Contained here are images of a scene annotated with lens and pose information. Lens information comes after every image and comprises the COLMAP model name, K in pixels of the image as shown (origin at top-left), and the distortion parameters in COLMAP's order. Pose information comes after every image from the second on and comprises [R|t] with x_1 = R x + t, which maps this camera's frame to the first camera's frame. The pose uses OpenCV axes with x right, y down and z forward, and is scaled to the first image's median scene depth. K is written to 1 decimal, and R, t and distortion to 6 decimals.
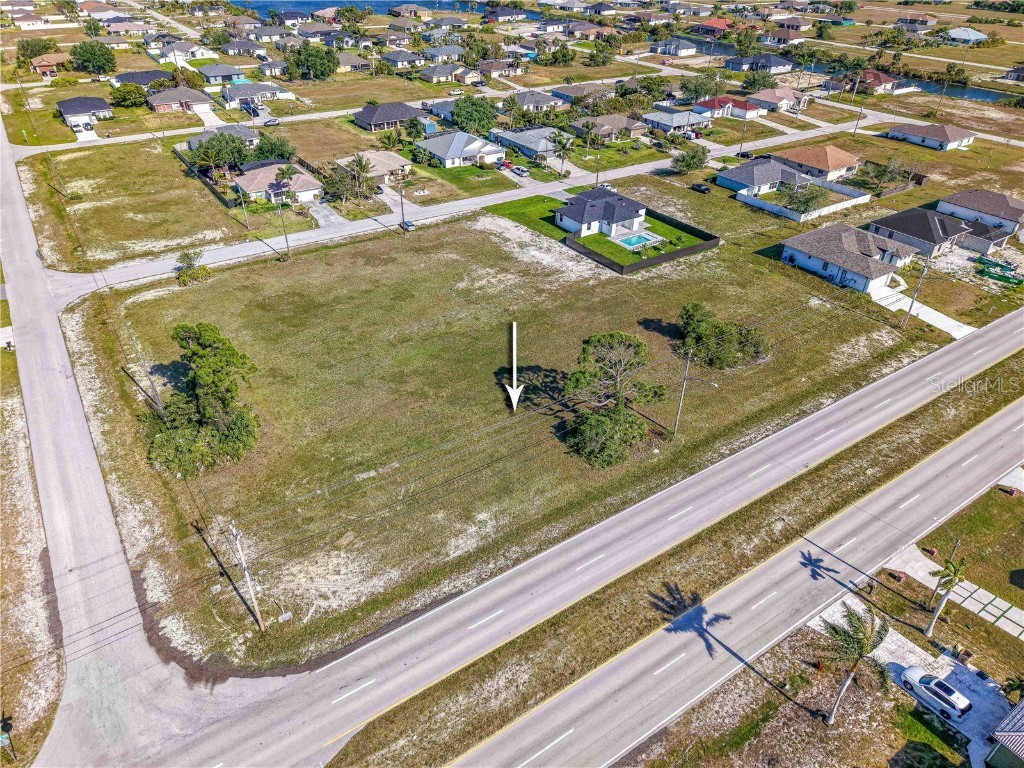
lens RADIAL K [[685.3, 0, 507.5], [0, 685.3, 383.4], [0, 0, 1]] dist [0.031969, -0.030754]
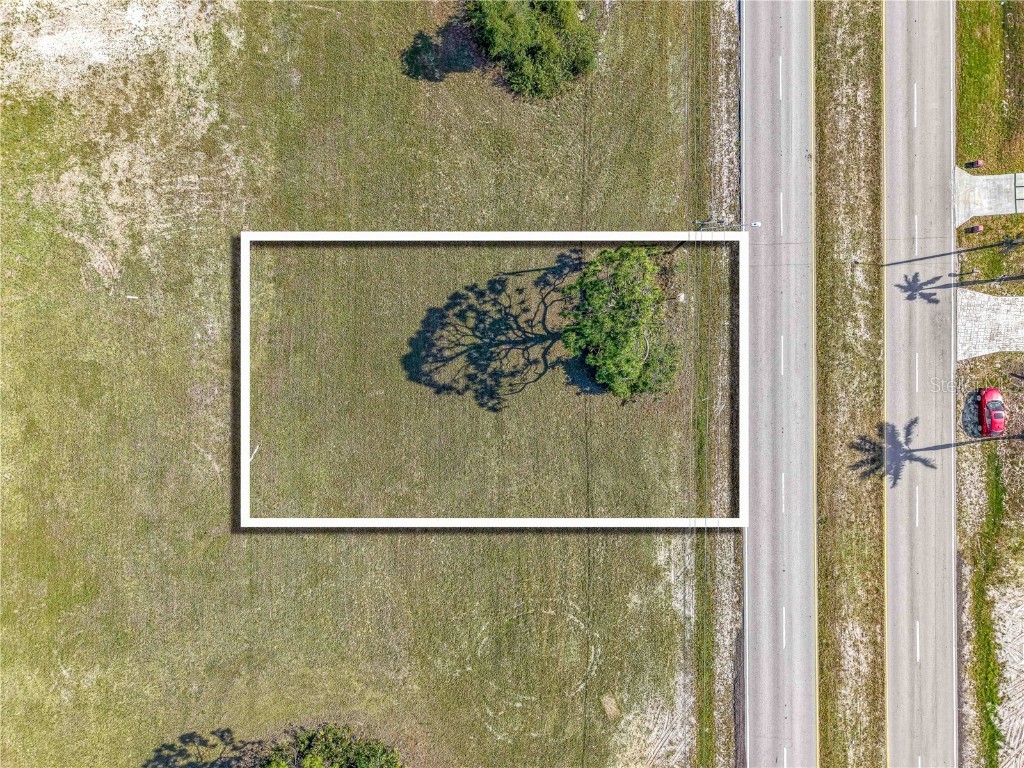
lens RADIAL K [[685.3, 0, 507.5], [0, 685.3, 383.4], [0, 0, 1]] dist [0.031969, -0.030754]
pose [[0.550702, -0.834698, 0.002657, 0.019143], [0.449217, 0.299056, 0.841885, -0.371173], [-0.703514, -0.462434, 0.539651, 0.427153]]
